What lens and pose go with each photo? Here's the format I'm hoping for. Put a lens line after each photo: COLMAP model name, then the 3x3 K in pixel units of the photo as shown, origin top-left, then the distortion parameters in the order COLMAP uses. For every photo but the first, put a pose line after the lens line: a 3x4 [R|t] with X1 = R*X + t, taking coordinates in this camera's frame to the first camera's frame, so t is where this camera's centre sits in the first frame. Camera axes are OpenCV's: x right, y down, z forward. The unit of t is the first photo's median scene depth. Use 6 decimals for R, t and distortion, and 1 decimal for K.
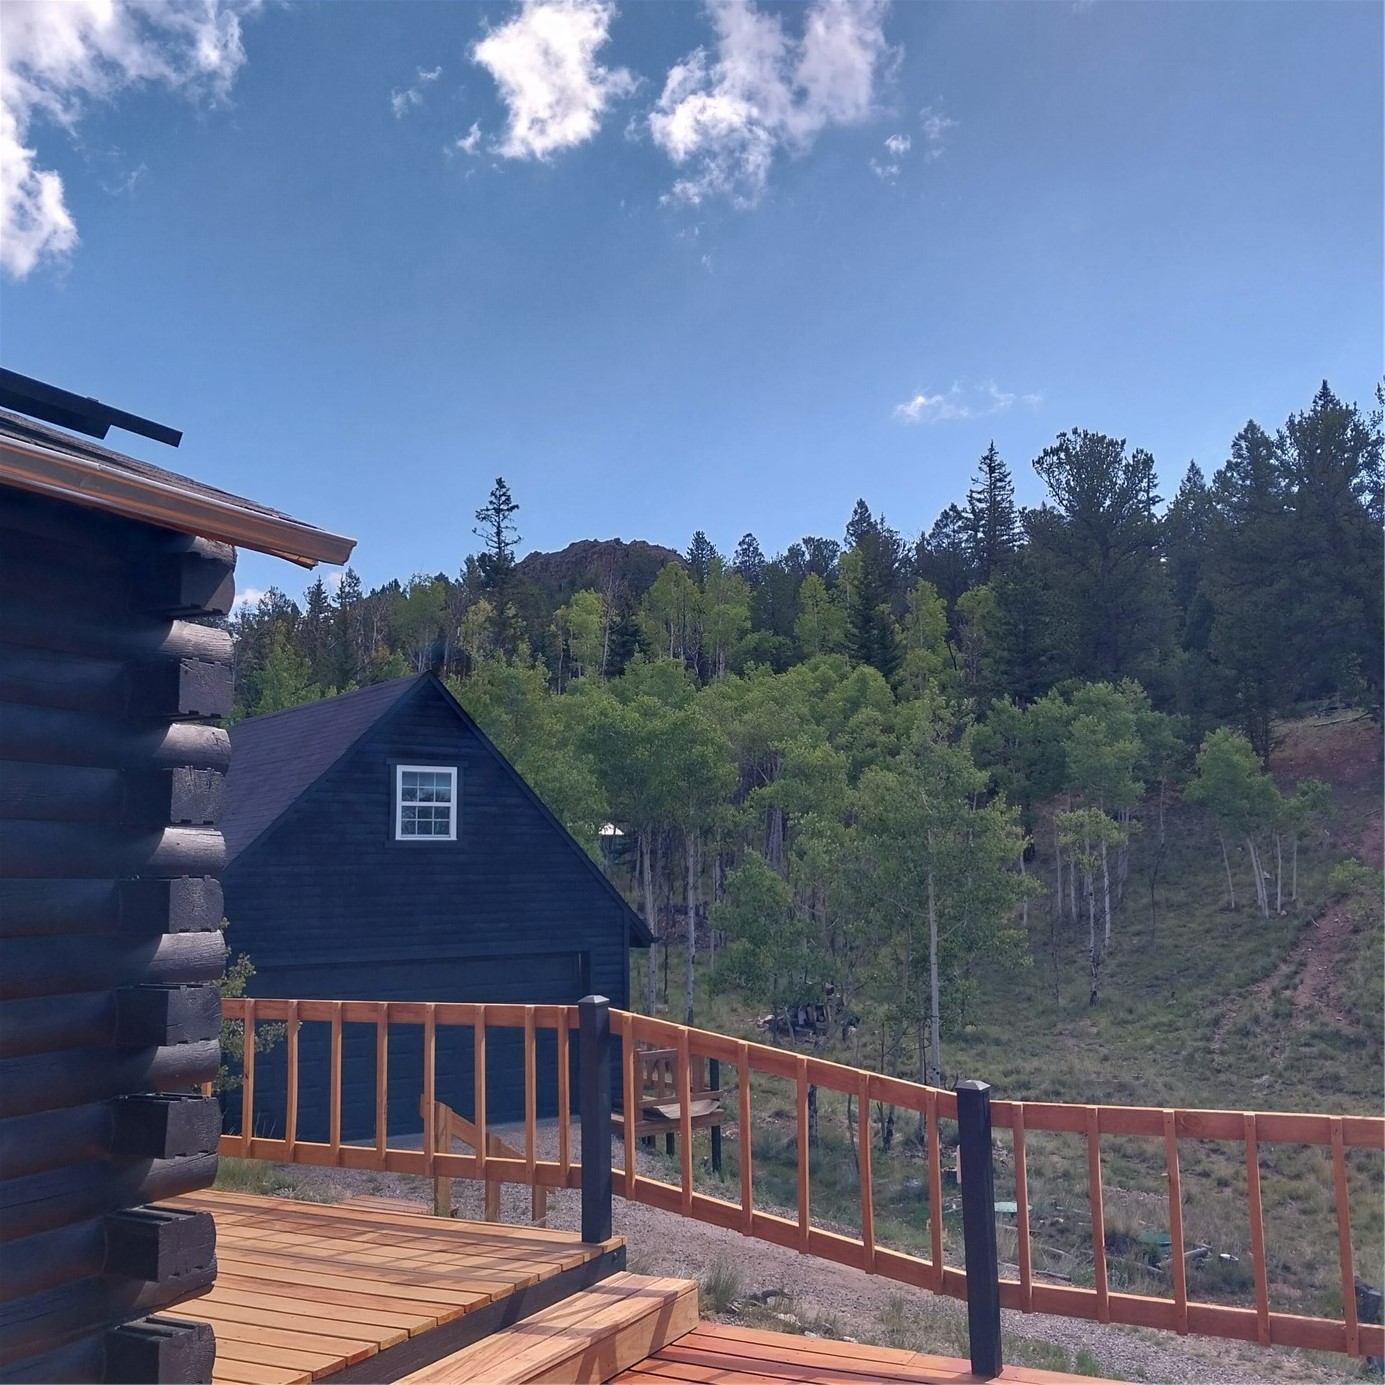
lens RADIAL K [[1439.4, 0, 692.5], [0, 1439.4, 692.5], [0, 0, 1]] dist [0.156563, -0.444009]
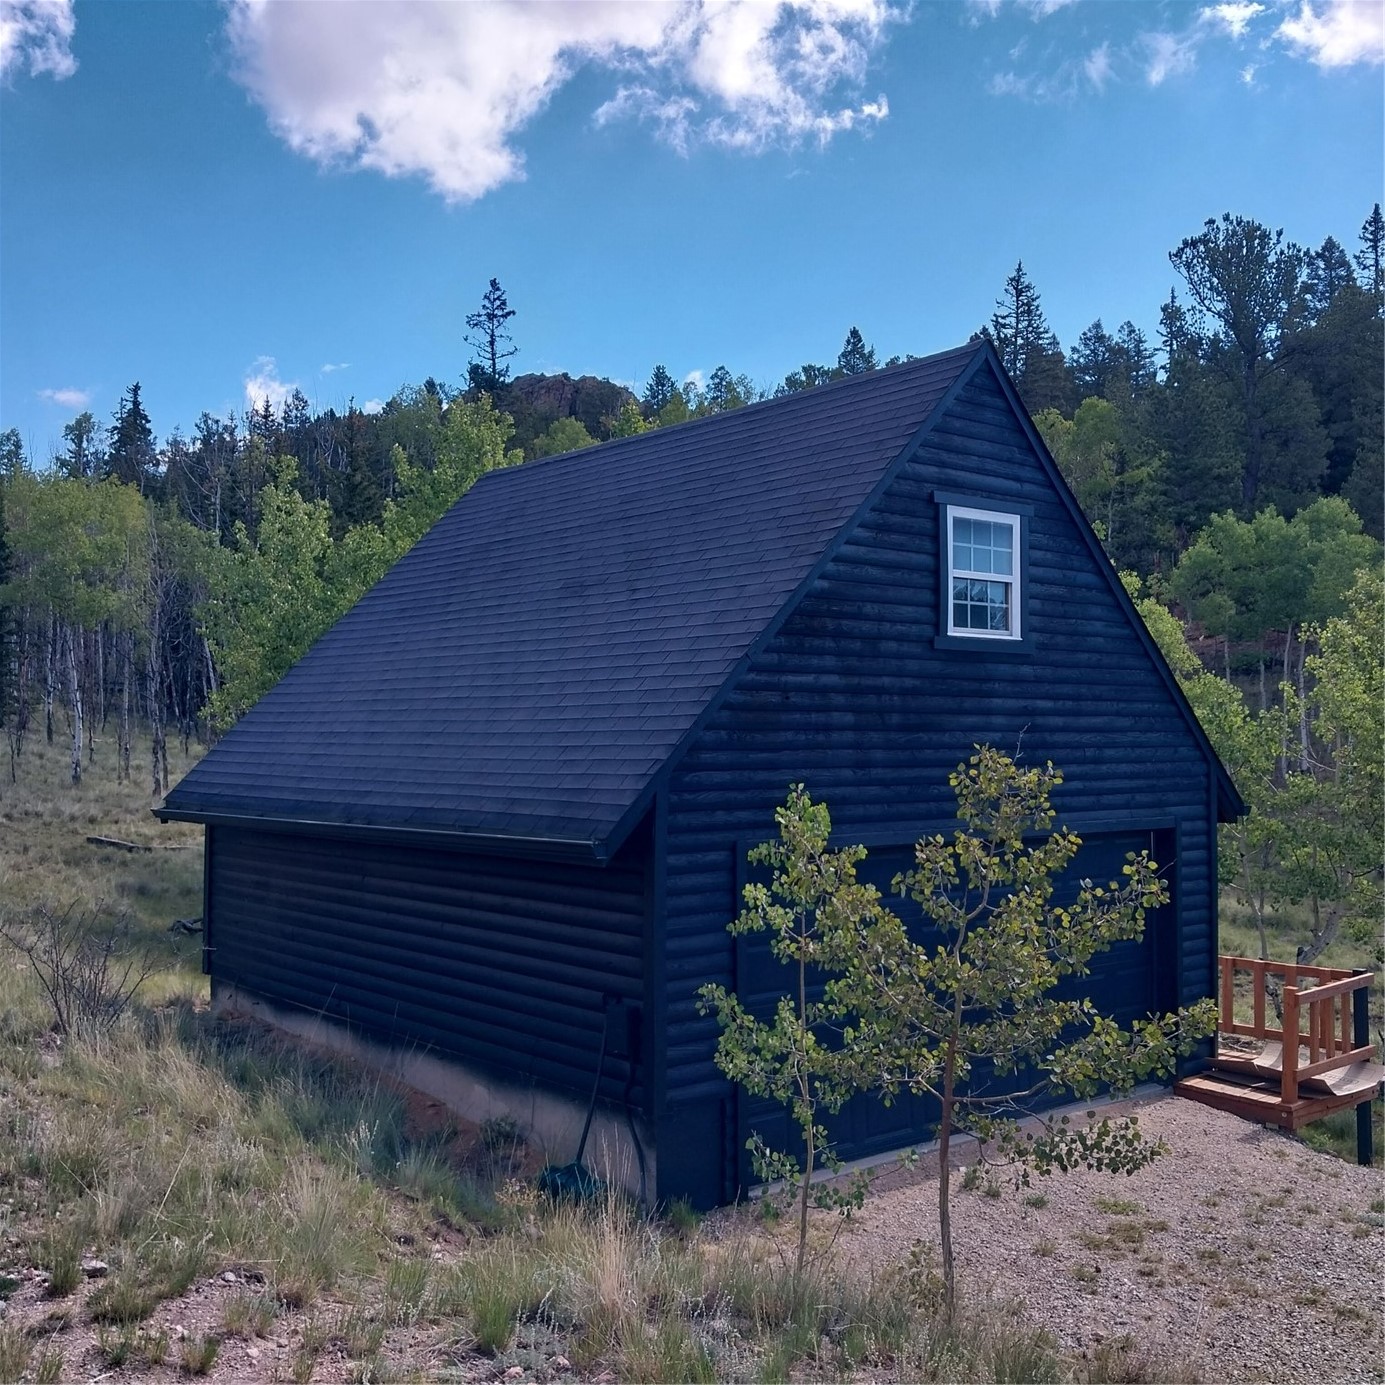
lens RADIAL K [[1439.4, 0, 692.5], [0, 1439.4, 692.5], [0, 0, 1]] dist [0.156563, -0.444009]
pose [[0.997967, 0.013235, 0.062351, -0.064182], [-0.019398, 0.994869, 0.099299, 0.013072], [-0.060717, -0.100306, 0.993102, 0.081901]]
